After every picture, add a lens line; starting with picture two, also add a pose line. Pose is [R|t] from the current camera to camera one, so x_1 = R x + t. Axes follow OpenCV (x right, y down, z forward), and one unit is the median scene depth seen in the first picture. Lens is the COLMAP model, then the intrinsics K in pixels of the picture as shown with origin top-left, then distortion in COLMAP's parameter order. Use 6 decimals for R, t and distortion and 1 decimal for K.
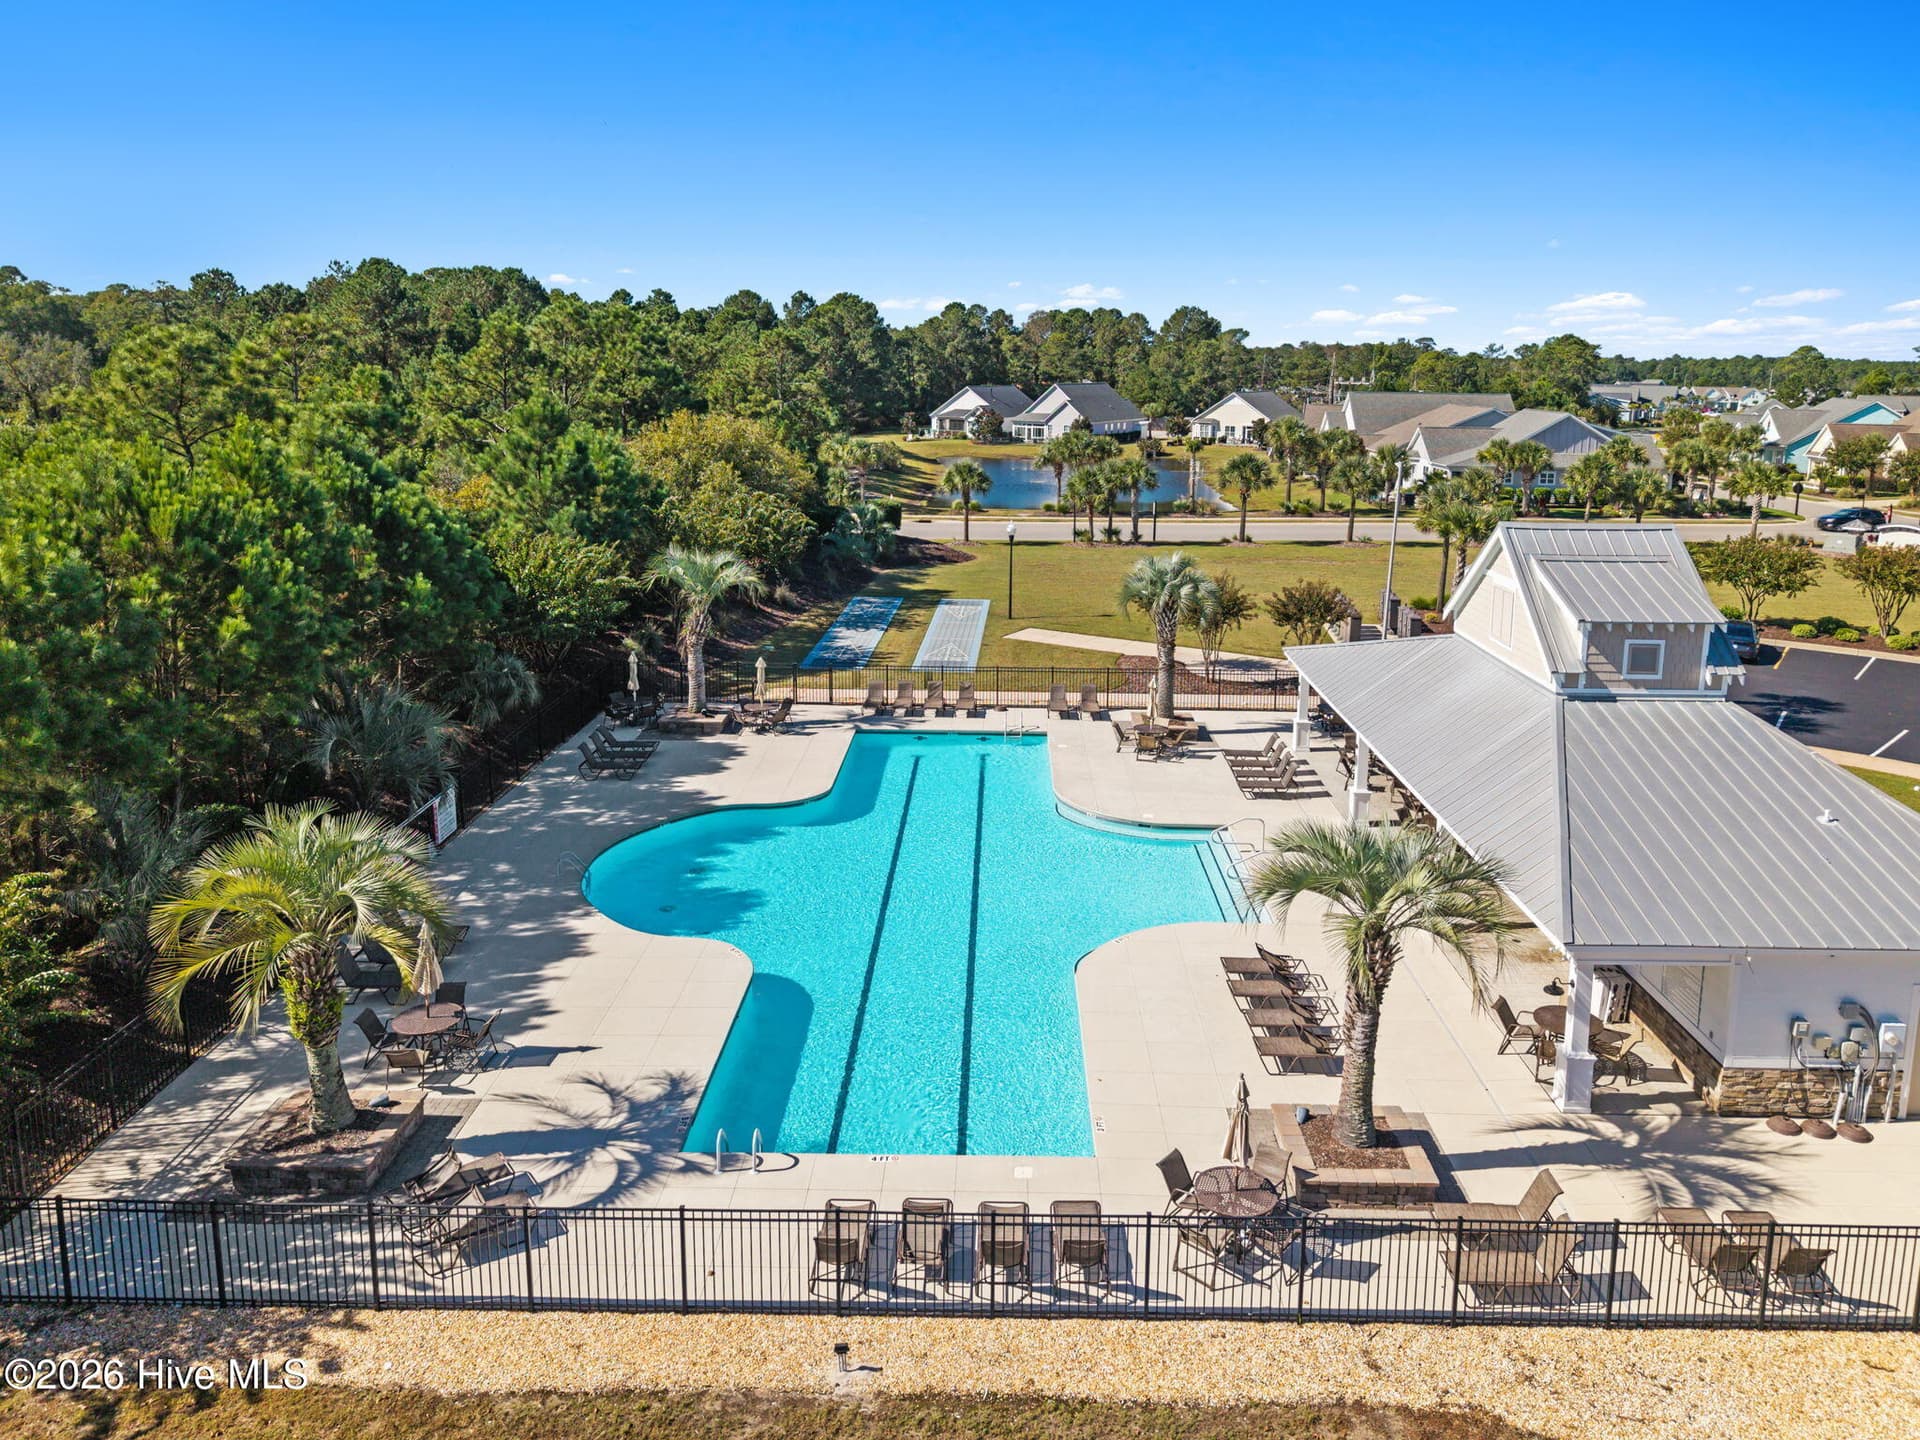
lens RADIAL K [[1309.1, 0, 960.0], [0, 1309.1, 720.0], [0, 0, 1]] dist [-0.021594, 0.001912]
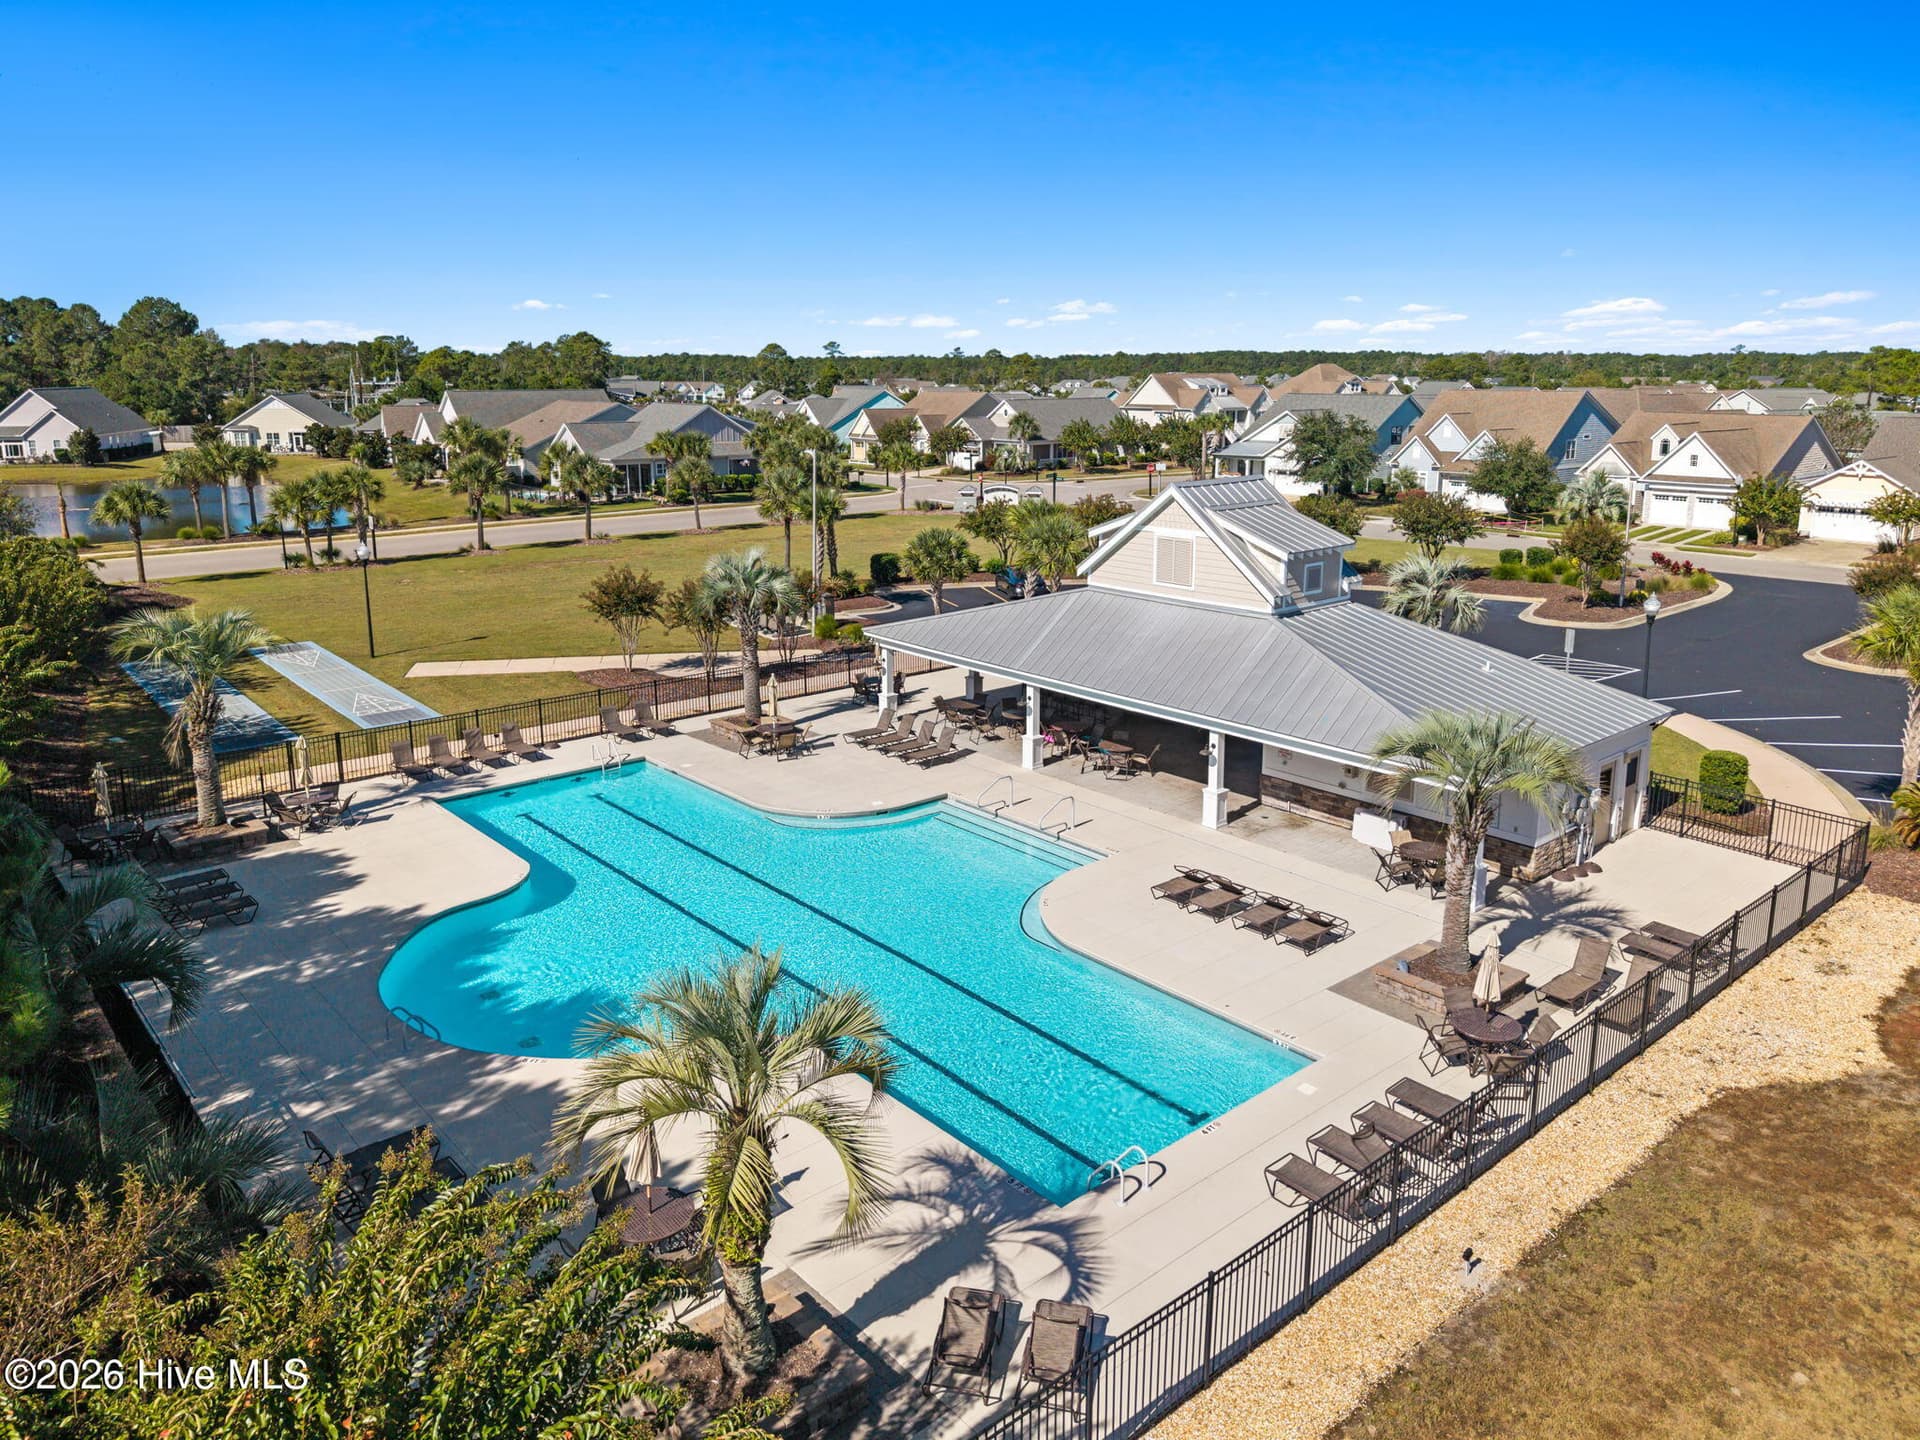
lens RADIAL K [[1332.9, 0, 959.9], [0, 1332.9, 664.7], [0, 0, 1]] dist [0.005118, -0.000520]
pose [[0.739013, -0.152171, 0.656280, -0.560457], [0.181182, 0.983158, 0.023942, -0.052578], [-0.648870, 0.101213, 0.754137, 0.209845]]
